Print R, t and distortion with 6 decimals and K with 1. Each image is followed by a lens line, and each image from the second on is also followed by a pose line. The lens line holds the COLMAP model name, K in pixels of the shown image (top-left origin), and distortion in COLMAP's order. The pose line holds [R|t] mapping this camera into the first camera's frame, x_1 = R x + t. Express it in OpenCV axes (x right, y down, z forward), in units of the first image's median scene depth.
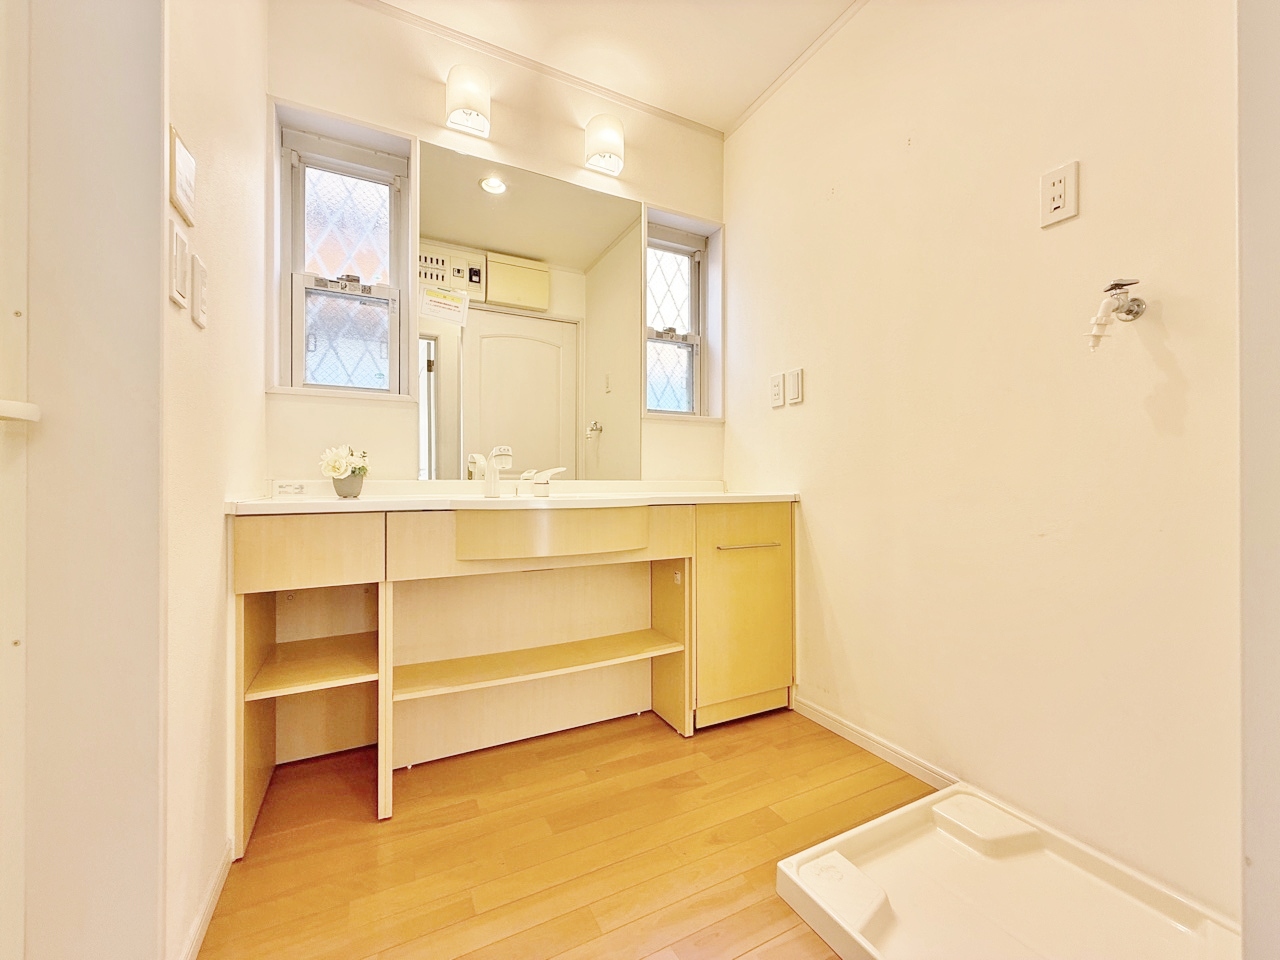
lens RADIAL K [[508.5, 0, 638.3], [0, 508.5, 480.0], [0, 0, 1]] dist [-0.001443, -0.000202]
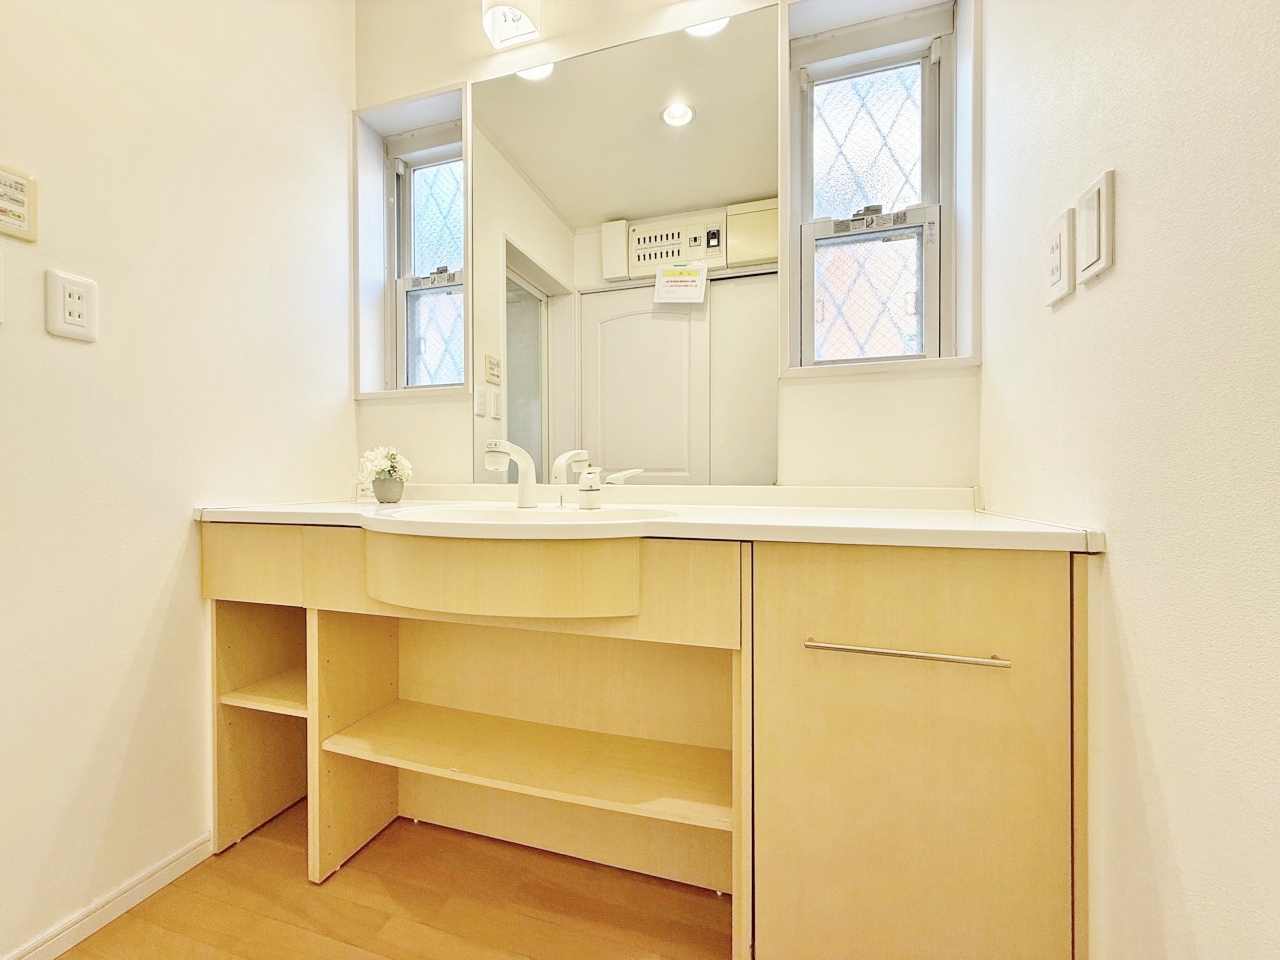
lens RADIAL K [[508.5, 0, 639.5], [0, 508.5, 478.4], [0, 0, 1]] dist [-0.001443, -0.000202]
pose [[0.717423, 0.004448, -0.696624, 0.271453], [0.003744, 0.999941, 0.010241, -0.012451], [0.696628, -0.009955, 0.717363, 0.430528]]
